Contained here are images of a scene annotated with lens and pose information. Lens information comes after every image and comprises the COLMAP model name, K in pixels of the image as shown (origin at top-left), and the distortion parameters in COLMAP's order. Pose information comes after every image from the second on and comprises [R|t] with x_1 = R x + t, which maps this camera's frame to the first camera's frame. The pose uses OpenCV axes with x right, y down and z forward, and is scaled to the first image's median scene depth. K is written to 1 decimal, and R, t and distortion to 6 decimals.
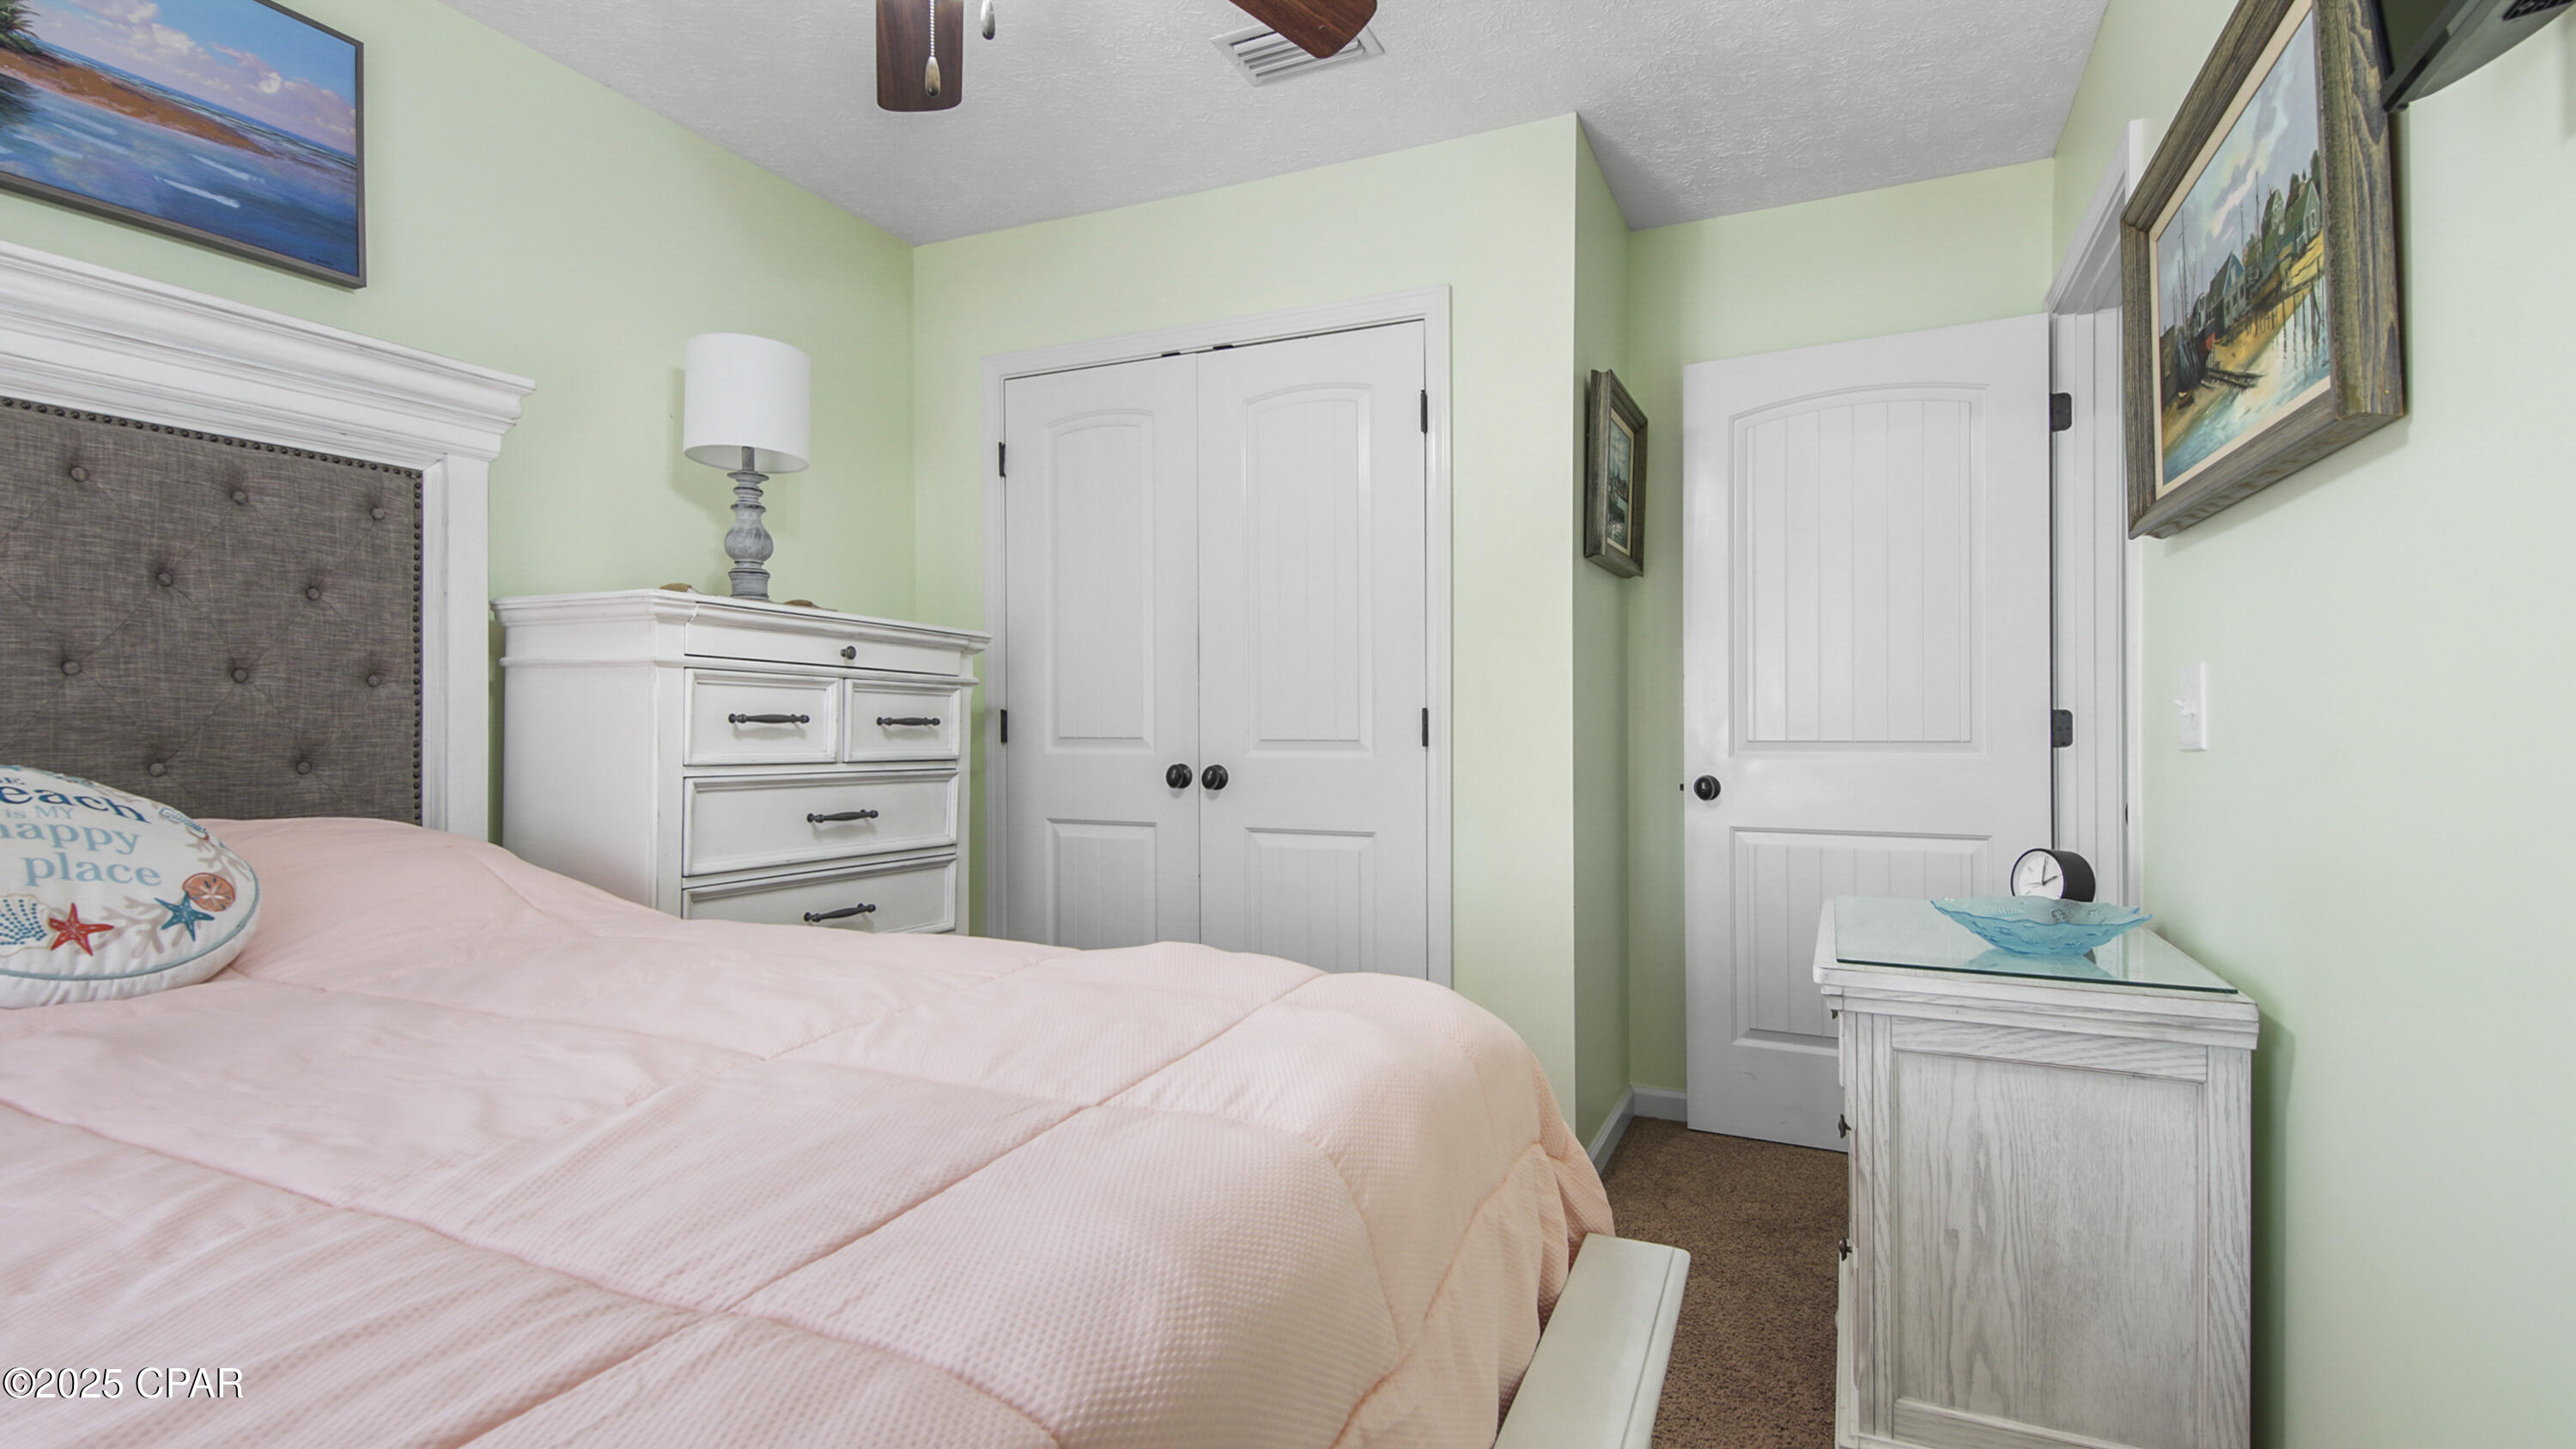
lens RADIAL K [[1189.7, 0, 1261.3], [0, 1189.7, 708.5], [0, 0, 1]] dist [0.032229, -0.019963]
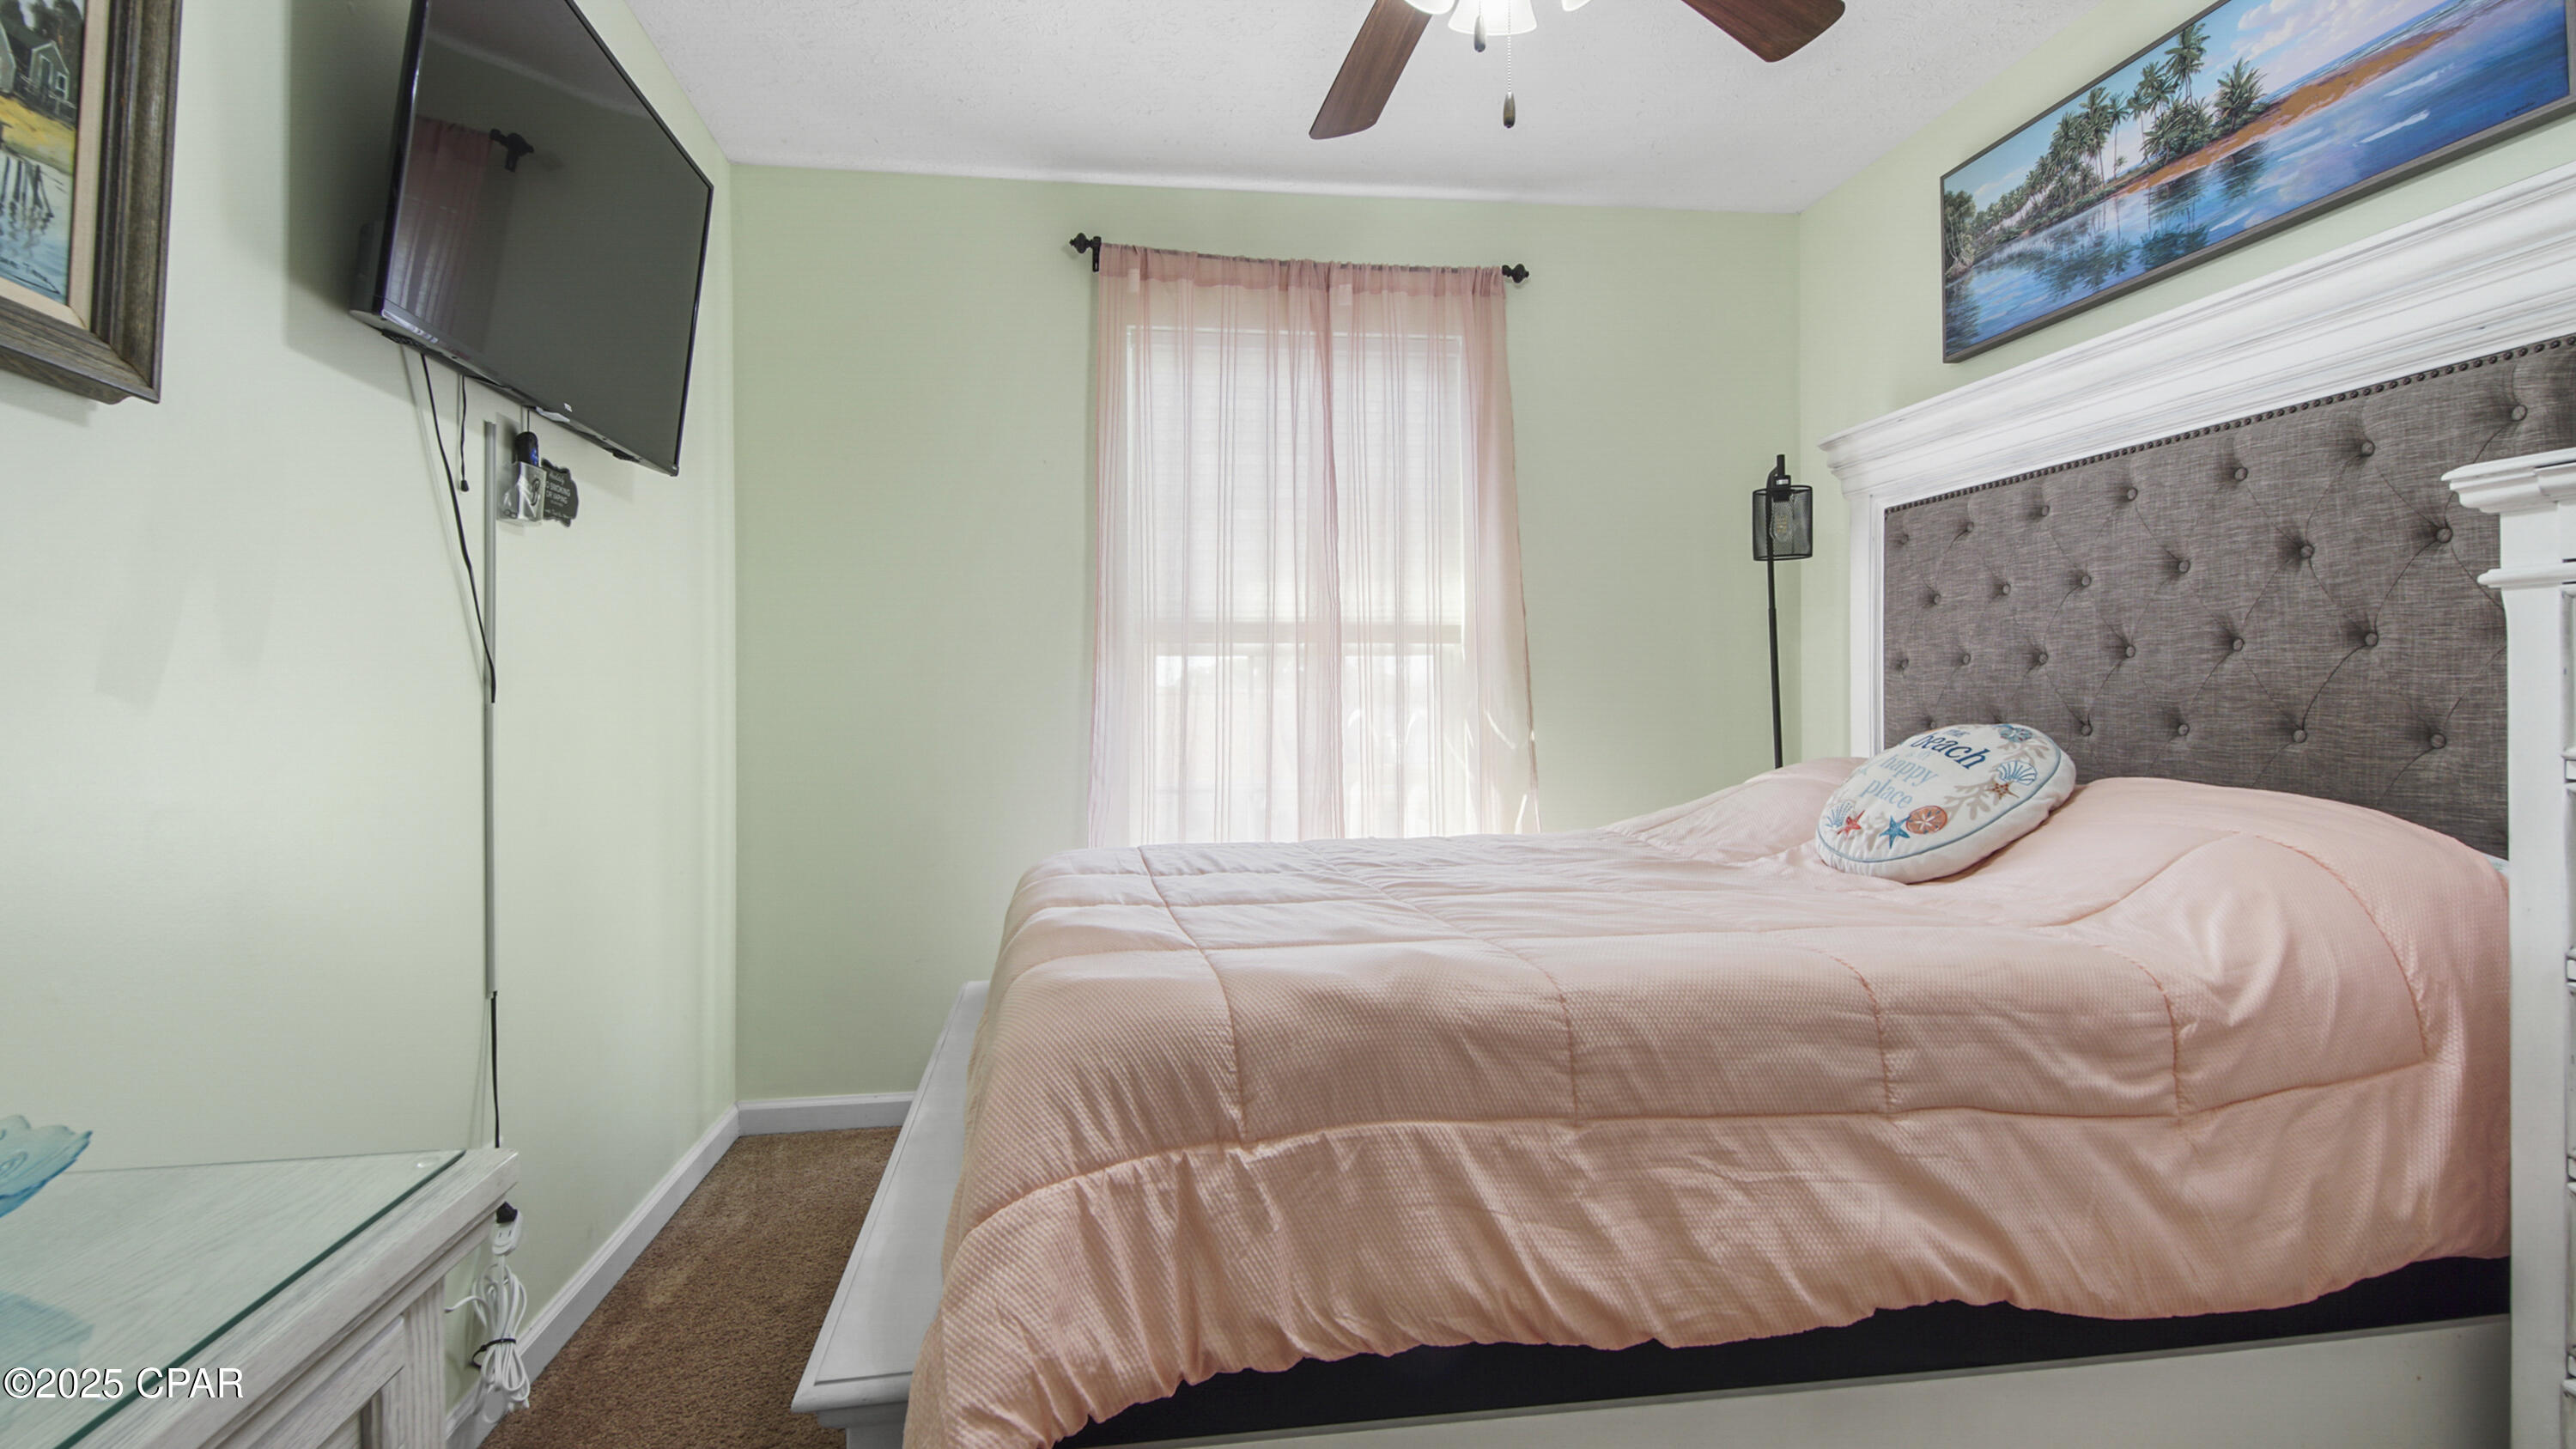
lens RADIAL K [[1189.7, 0, 1261.3], [0, 1189.7, 708.5], [0, 0, 1]] dist [0.032229, -0.019963]
pose [[-0.824967, 0.003803, -0.565168, 0.394006], [0.013852, 0.999813, -0.013492, 0.027333], [0.565011, -0.018960, -0.824866, 1.292851]]
